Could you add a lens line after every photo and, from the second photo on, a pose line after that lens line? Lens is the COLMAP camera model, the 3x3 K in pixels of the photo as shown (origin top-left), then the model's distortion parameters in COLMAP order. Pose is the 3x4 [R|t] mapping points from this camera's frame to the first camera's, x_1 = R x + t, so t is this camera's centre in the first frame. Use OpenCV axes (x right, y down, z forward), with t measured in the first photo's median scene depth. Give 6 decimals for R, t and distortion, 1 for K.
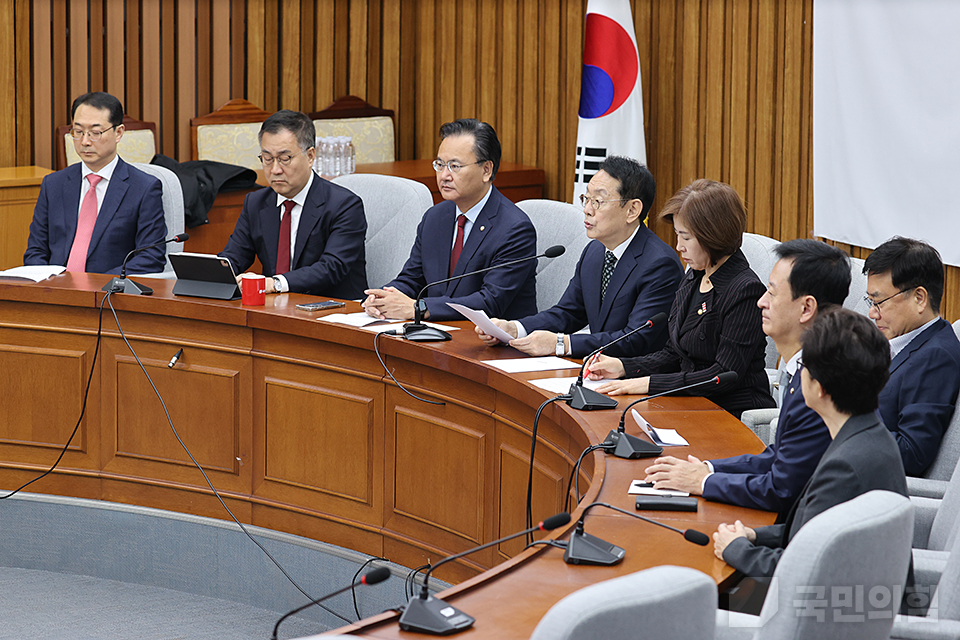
lens RADIAL K [[3589.2, 0, 480.0], [0, 3589.2, 320.0], [0, 0, 1]] dist [-0.157833, -0.804940]
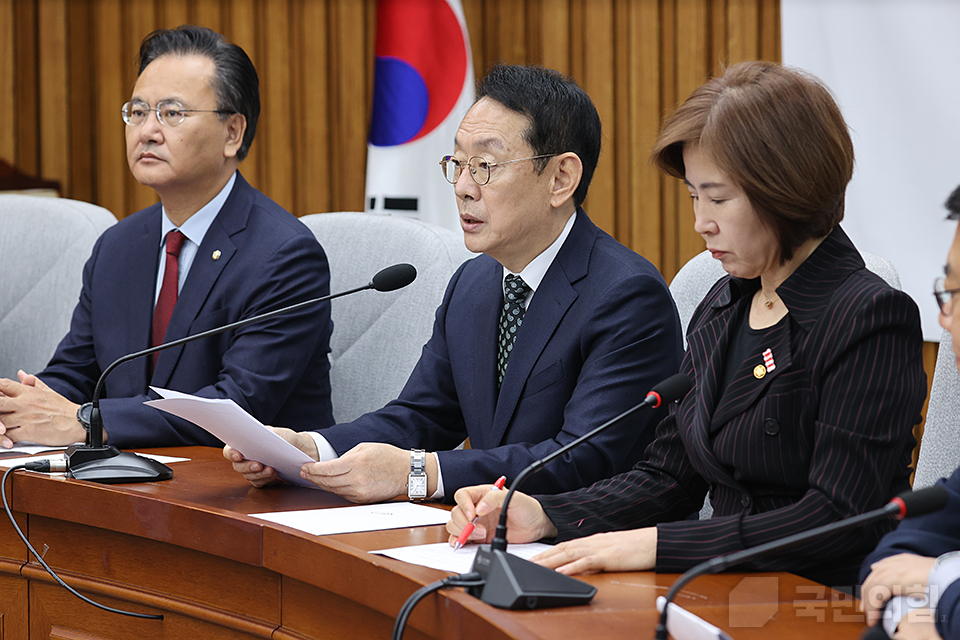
lens RADIAL K [[3589.2, 0, 480.0], [0, 3589.2, 320.0], [0, 0, 1]] dist [-0.157833, -0.804940]
pose [[0.995905, -0.032159, 0.084495, -0.006893], [0.038267, 0.996693, -0.071691, 0.019683], [-0.081910, 0.074631, 0.993842, 0.549836]]
